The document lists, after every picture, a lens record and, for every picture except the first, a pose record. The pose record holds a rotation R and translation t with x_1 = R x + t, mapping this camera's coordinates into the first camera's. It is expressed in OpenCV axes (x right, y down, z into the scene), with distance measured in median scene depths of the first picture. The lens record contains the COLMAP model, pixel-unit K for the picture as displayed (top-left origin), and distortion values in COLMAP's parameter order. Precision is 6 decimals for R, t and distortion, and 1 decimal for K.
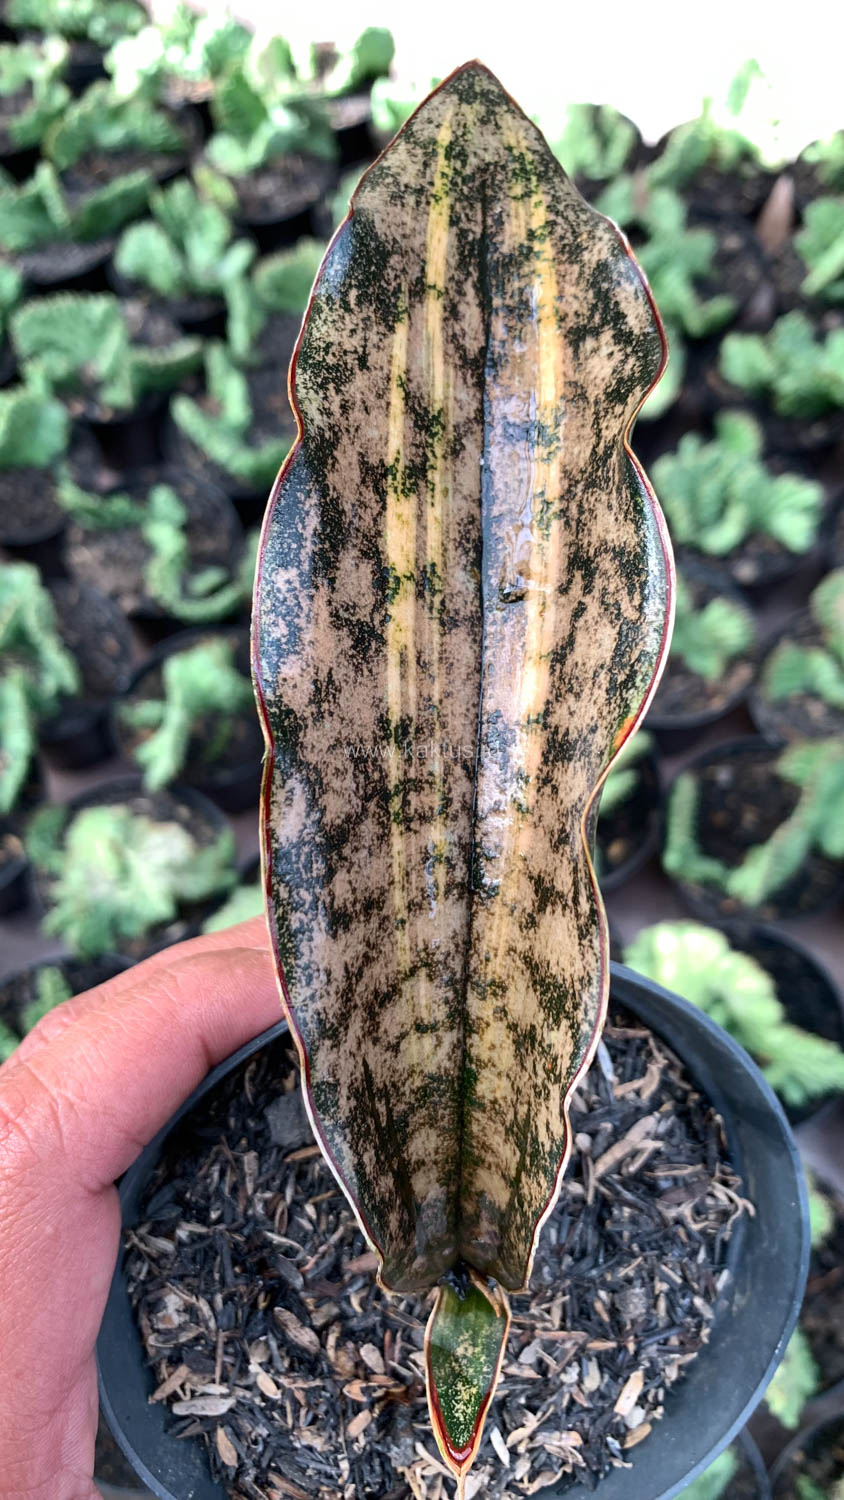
lens RADIAL K [[1173.3, 0, 411.8], [0, 1173.3, 761.1], [0, 0, 1]] dist [0.166948, -0.455997]
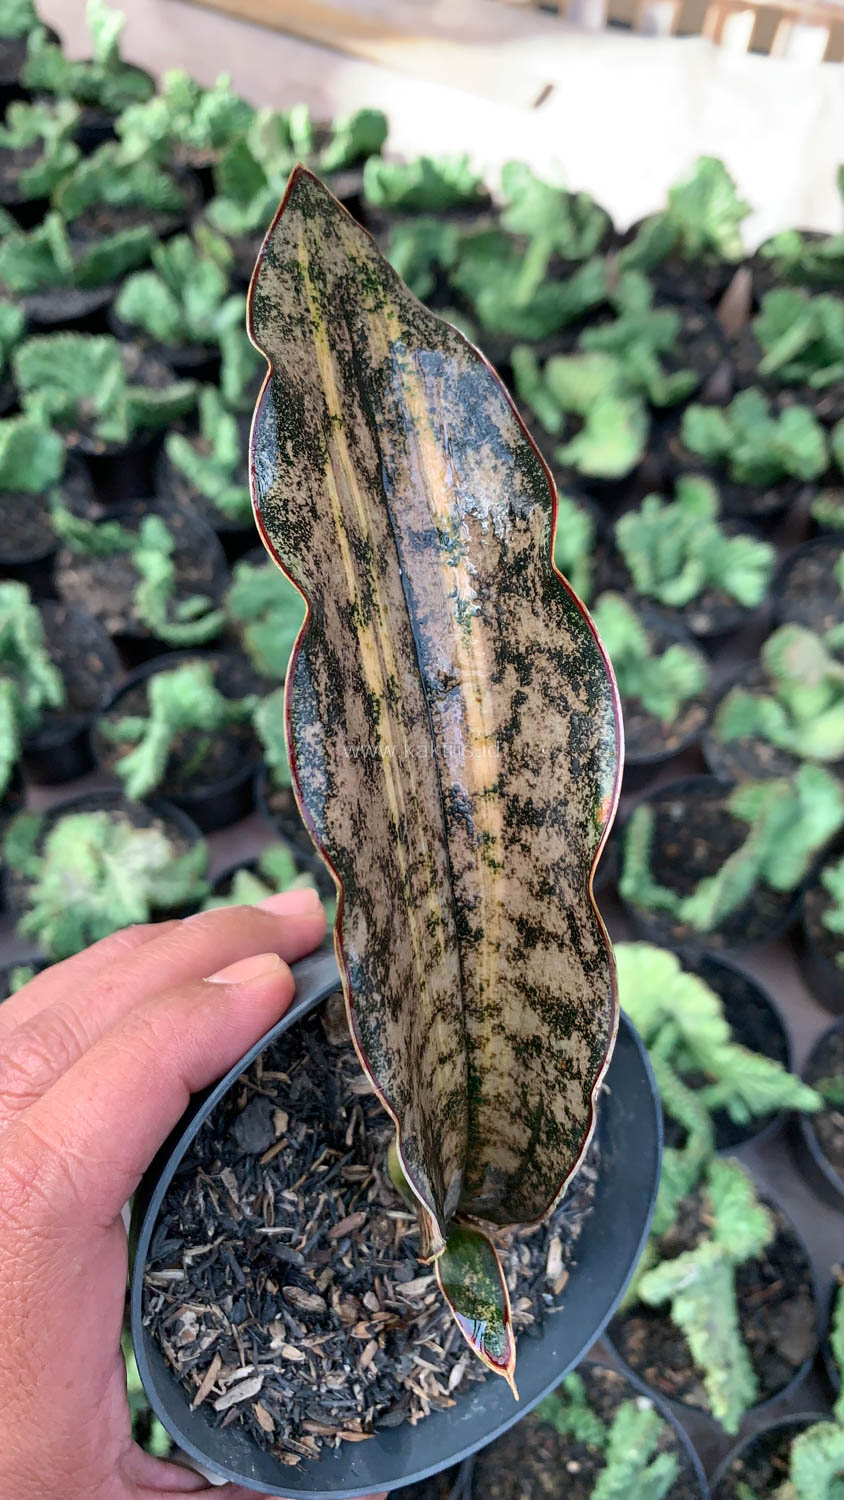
lens RADIAL K [[1167.0, 0, 408.2], [0, 1167.0, 751.1], [0, 0, 1]] dist [0.204128, -0.540969]
pose [[0.909525, -0.201246, 0.363682, -0.403302], [0.149033, 0.974690, 0.166638, -0.289356], [-0.388013, -0.097361, 0.916497, -0.054335]]
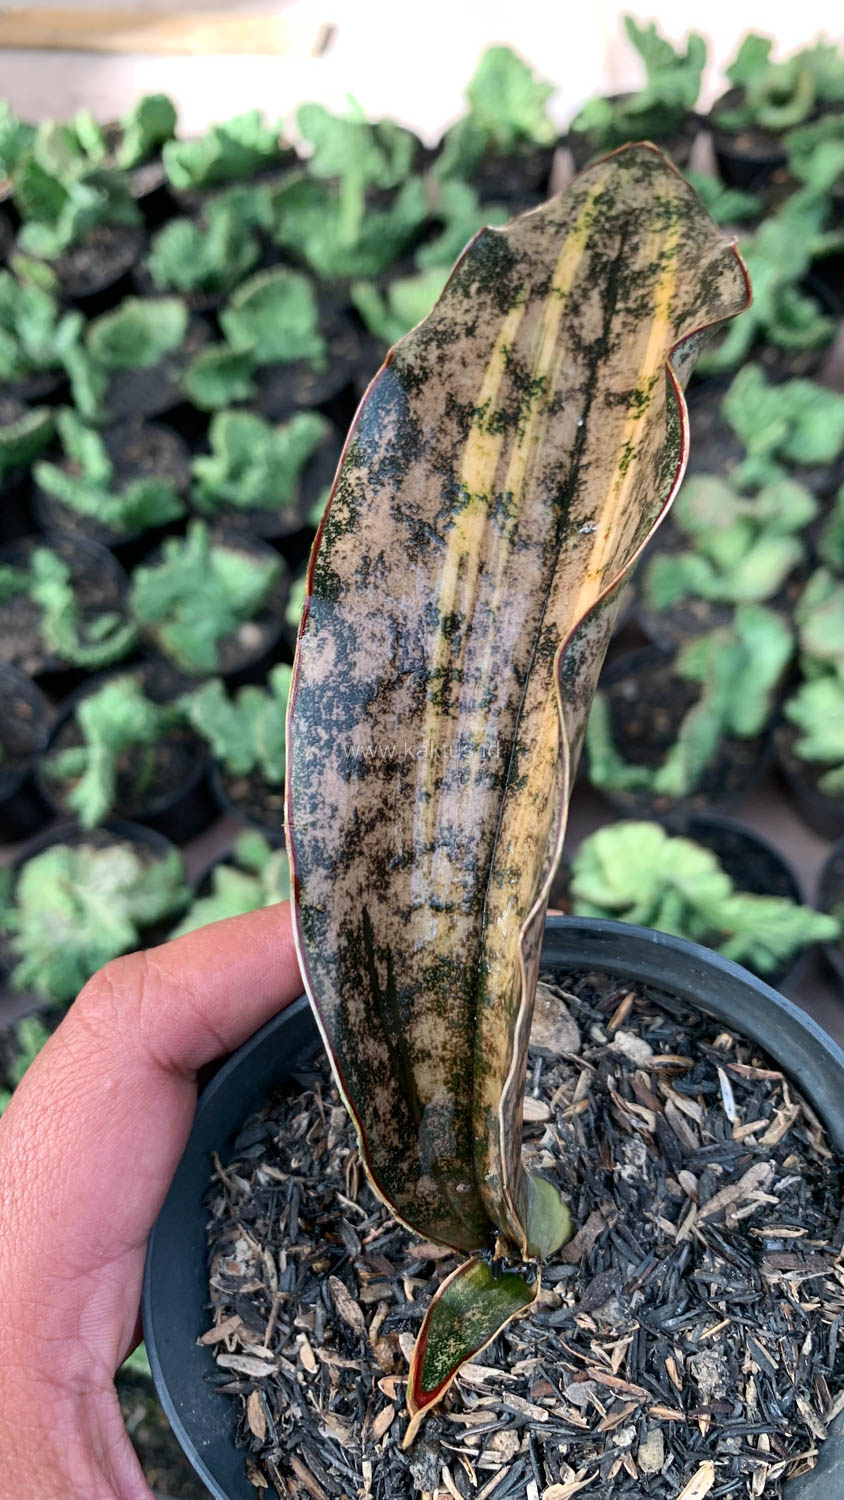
lens RADIAL K [[1173.6, 0, 409.6], [0, 1173.6, 754.8], [0, 0, 1]] dist [0.161523, -0.411866]
pose [[0.925994, 0.057155, -0.373186, 0.365009], [-0.155434, 0.958528, -0.238881, 0.353290], [0.344056, 0.279208, 0.896475, 0.045745]]
